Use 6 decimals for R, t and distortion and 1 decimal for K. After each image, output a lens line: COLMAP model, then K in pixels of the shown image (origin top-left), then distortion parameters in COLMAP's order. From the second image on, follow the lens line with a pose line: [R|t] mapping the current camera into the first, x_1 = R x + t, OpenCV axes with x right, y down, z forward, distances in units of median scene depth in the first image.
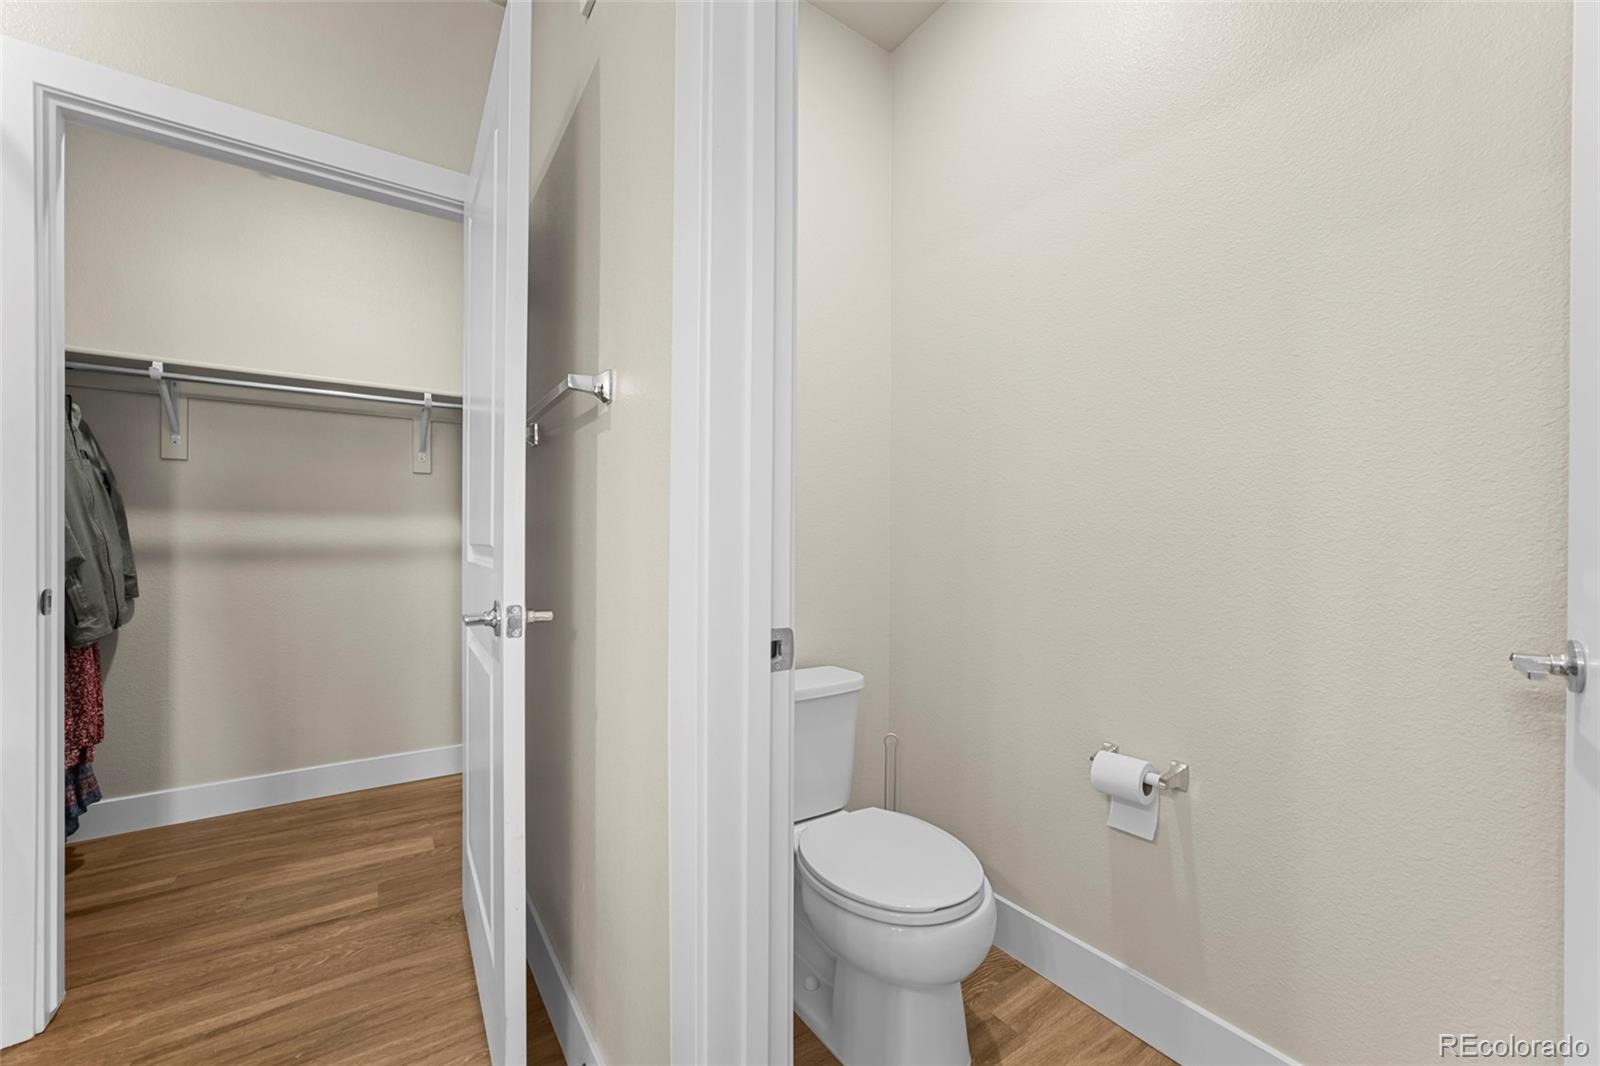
lens RADIAL K [[632.2, 0, 807.3], [0, 632.2, 540.8], [0, 0, 1]] dist [-0.026630, 0.016284]
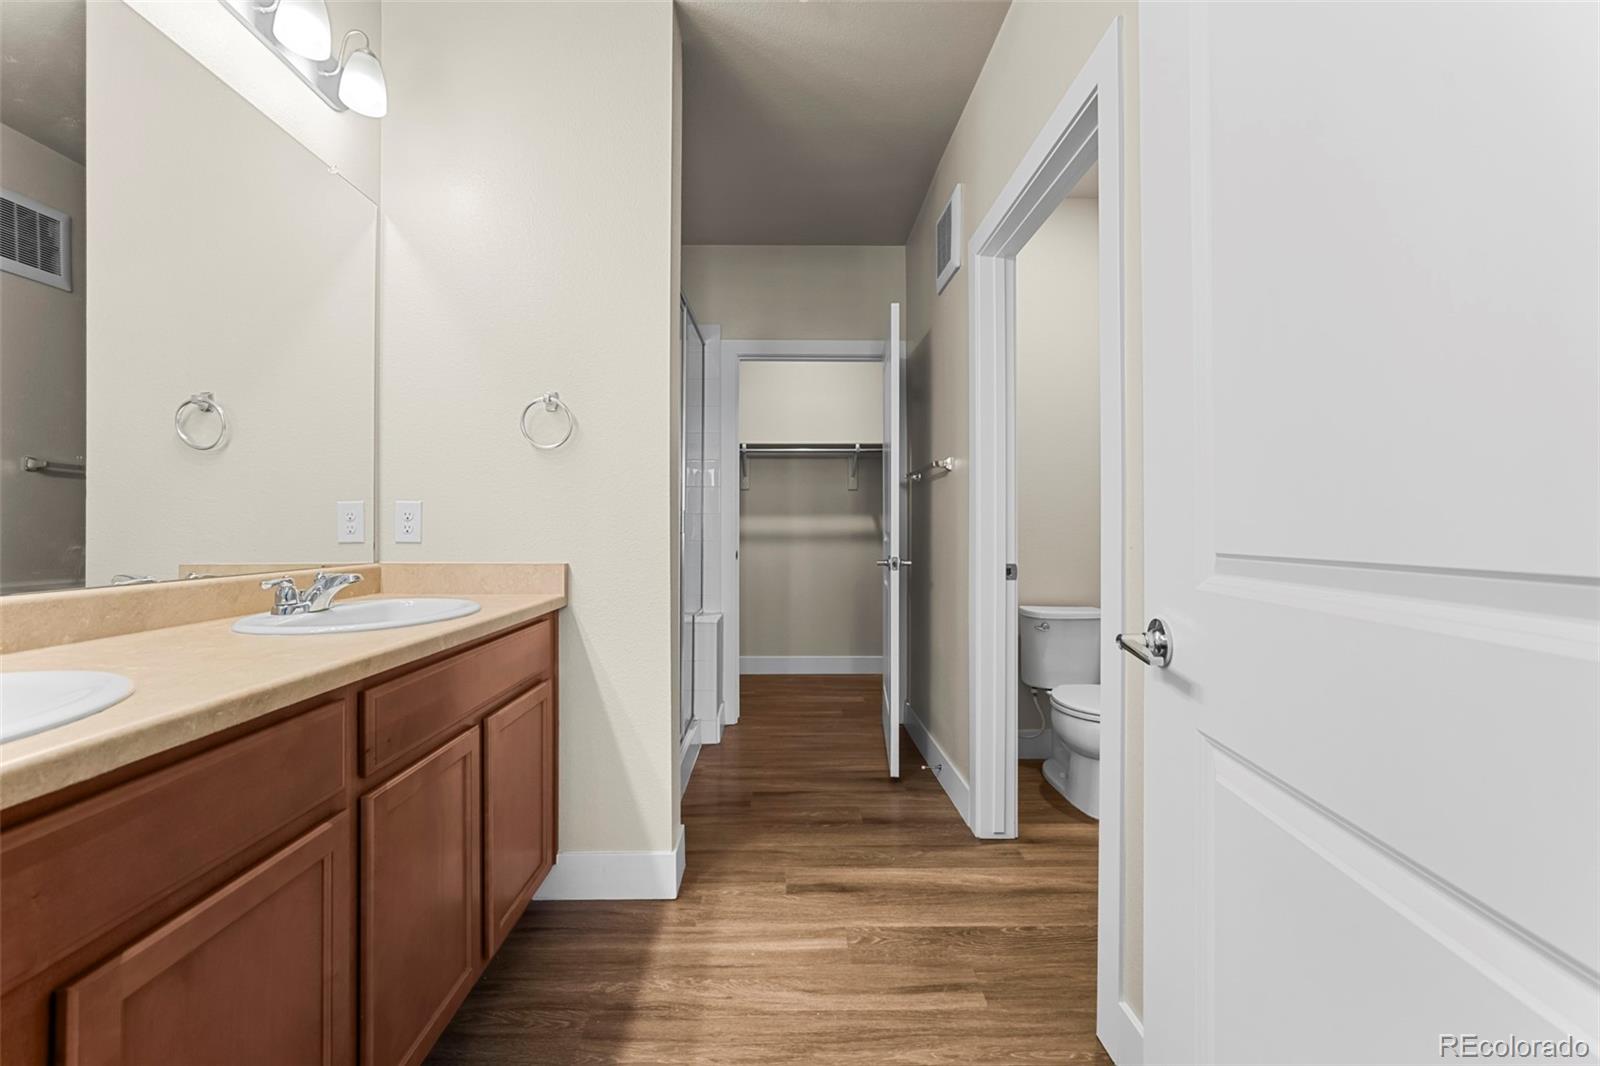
lens RADIAL K [[643.4, 0, 789.7], [0, 643.4, 537.6], [0, 0, 1]] dist [-0.027128, 0.017324]
pose [[0.826094, 0.001545, -0.563530, 0.486009], [0.006422, 0.999905, 0.012156, -0.001537], [0.563495, -0.013661, 0.826006, -1.165311]]
